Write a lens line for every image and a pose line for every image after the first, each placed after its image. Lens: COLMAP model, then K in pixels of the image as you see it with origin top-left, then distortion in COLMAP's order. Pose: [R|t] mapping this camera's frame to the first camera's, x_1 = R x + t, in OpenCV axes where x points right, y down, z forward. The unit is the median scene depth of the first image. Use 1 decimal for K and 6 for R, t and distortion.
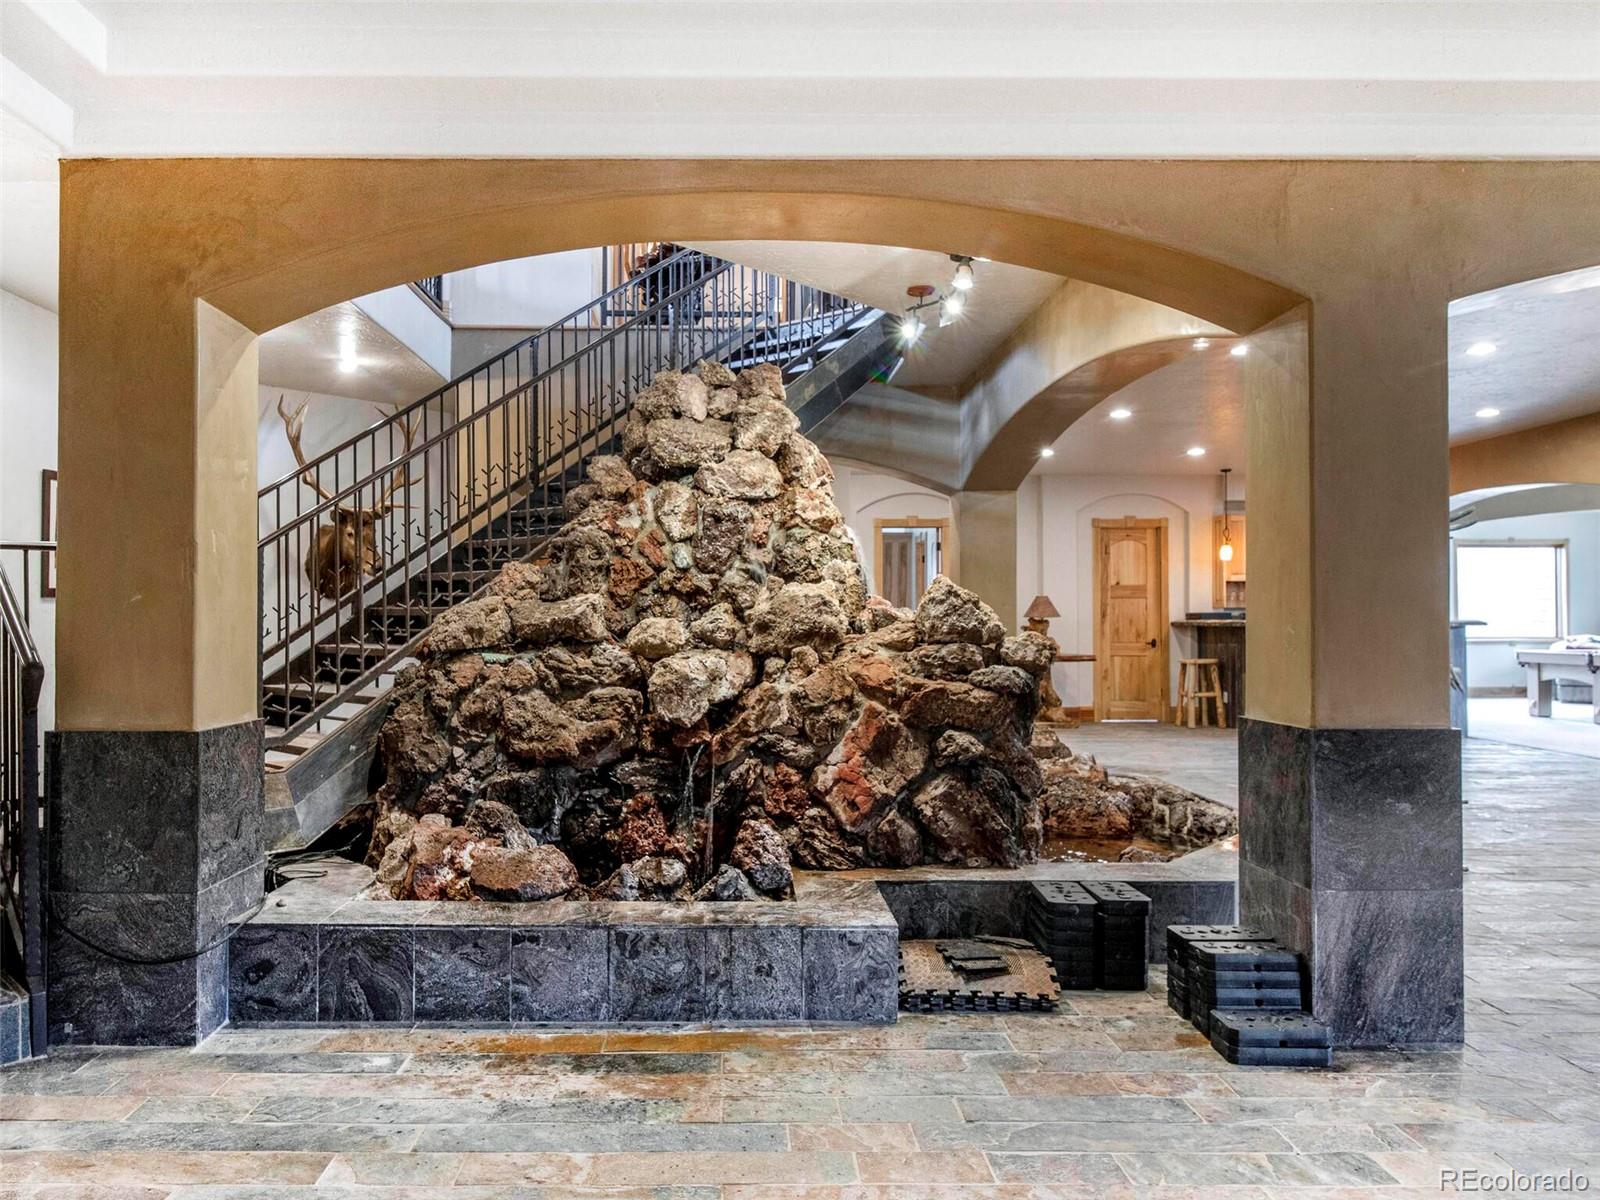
lens RADIAL K [[838.0, 0, 800.0], [0, 838.0, 600.0], [0, 0, 1]] dist [0.001054, 0.000203]
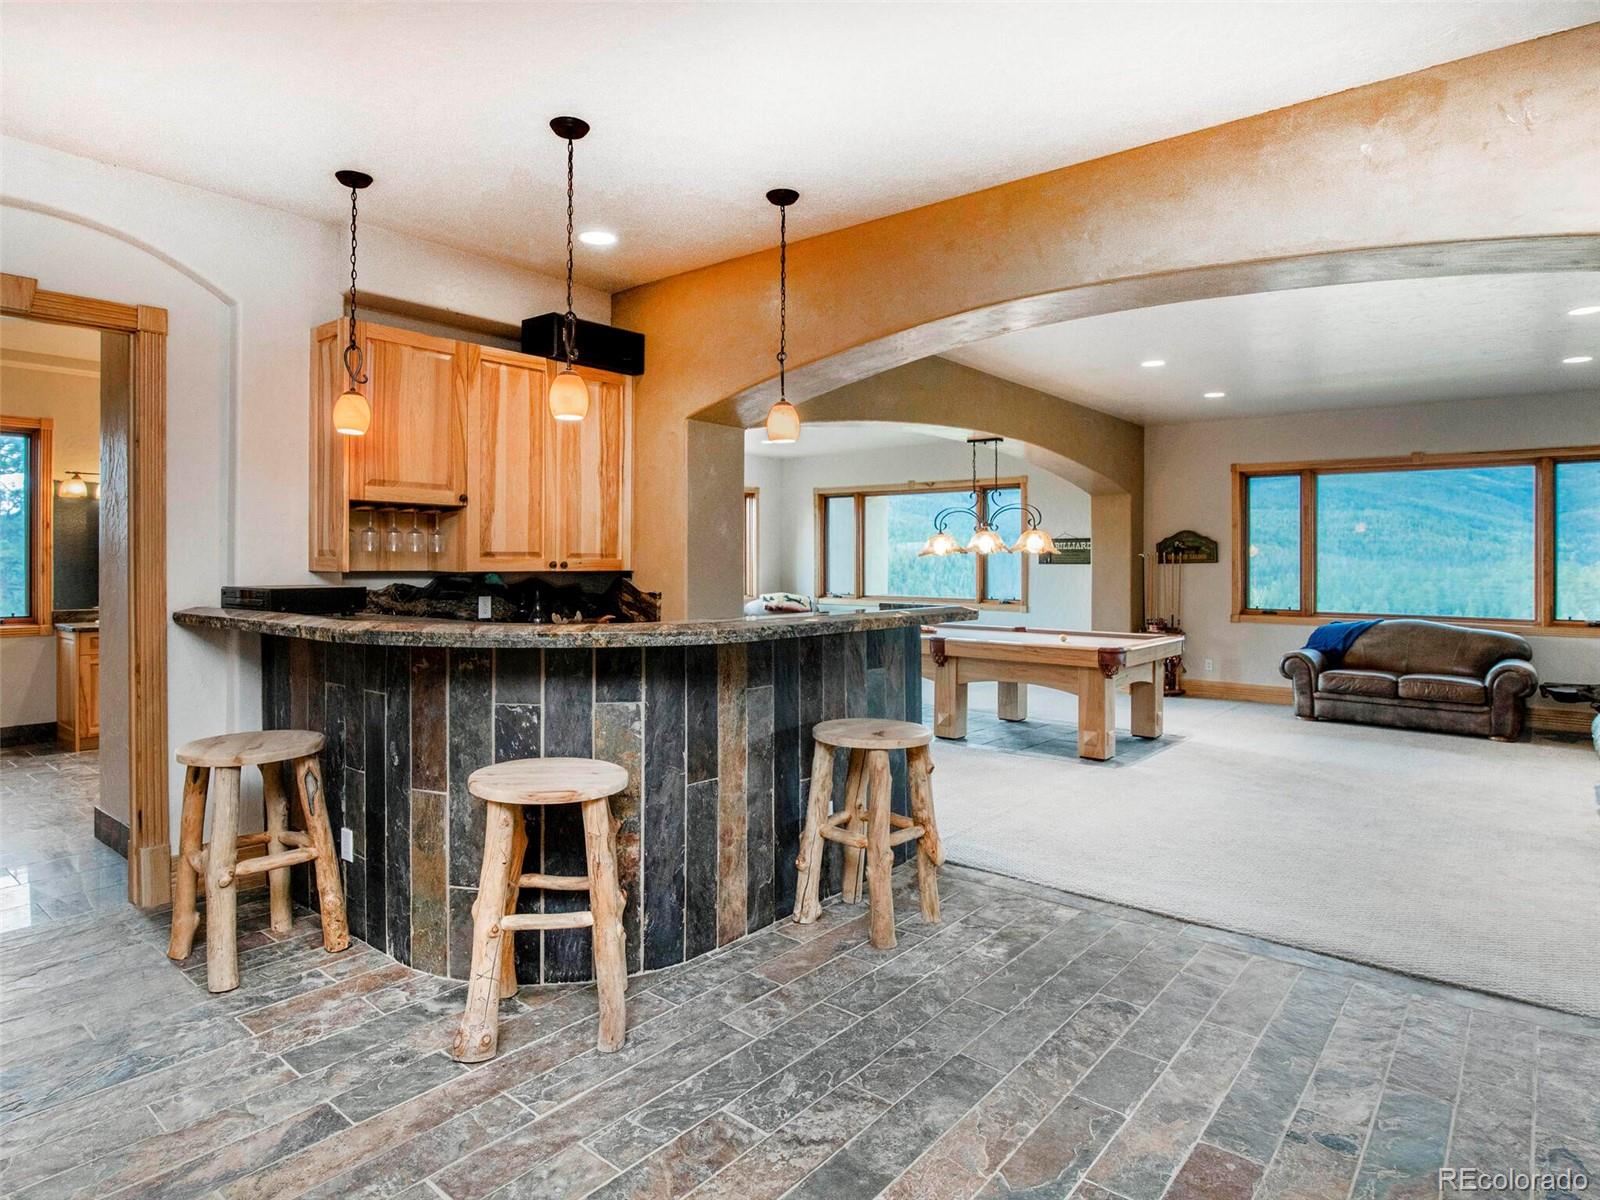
lens RADIAL K [[942.8, 0, 800.0], [0, 942.8, 600.0], [0, 0, 1]] dist [-0.000888, -0.000193]
pose [[0.626168, -0.032414, 0.779014, 0.324252], [-0.011870, 0.998623, 0.051092, 0.000447], [-0.779598, -0.041239, 0.624921, 0.616425]]
